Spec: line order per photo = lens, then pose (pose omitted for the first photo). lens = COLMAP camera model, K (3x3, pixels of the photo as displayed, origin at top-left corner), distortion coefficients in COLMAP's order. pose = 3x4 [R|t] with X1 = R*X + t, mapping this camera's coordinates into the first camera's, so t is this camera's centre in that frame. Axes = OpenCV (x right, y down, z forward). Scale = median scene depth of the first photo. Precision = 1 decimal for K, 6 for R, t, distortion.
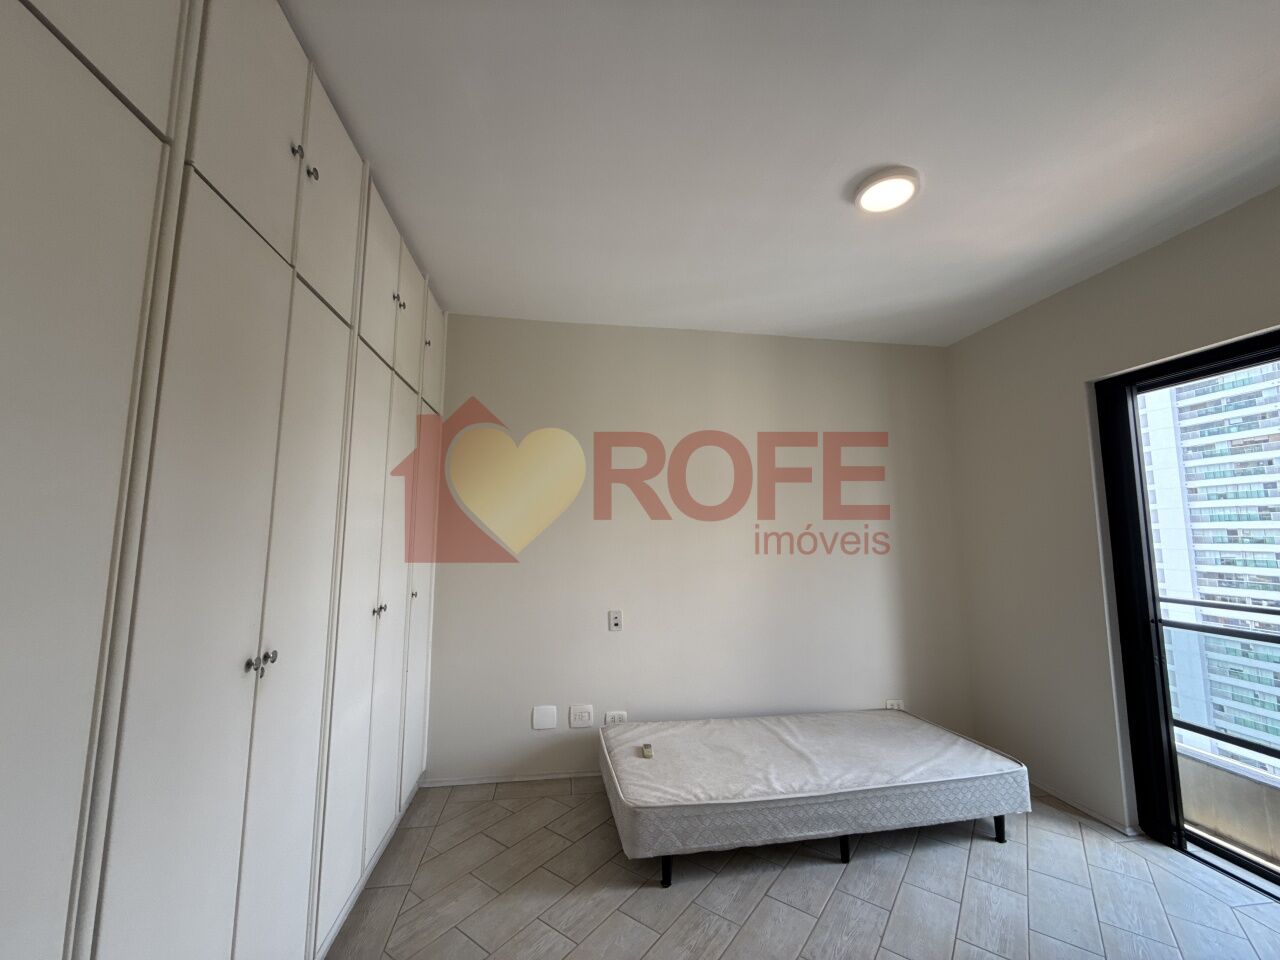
lens RADIAL K [[508.2, 0, 636.1], [0, 508.2, 479.9], [0, 0, 1]] dist [0.001407, -0.000085]
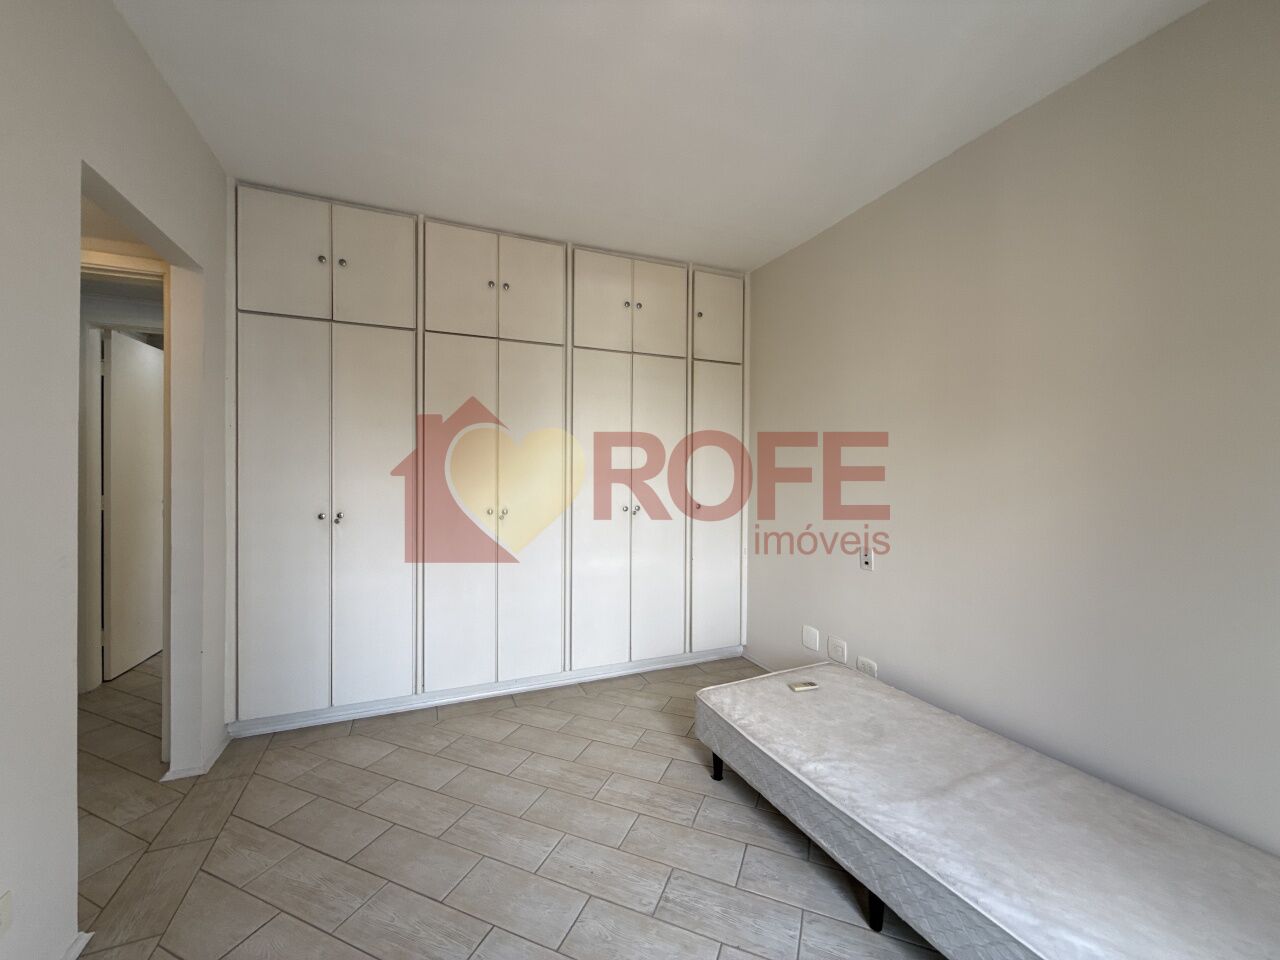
lens RADIAL K [[508.2, 0, 636.5], [0, 508.2, 475.9], [0, 0, 1]] dist [0.001407, -0.000085]
pose [[0.248574, 0.000165, -0.968613, 0.963921], [0.101402, 0.994501, 0.026192, 0.101264], [0.963291, -0.104730, 0.247190, 0.577003]]
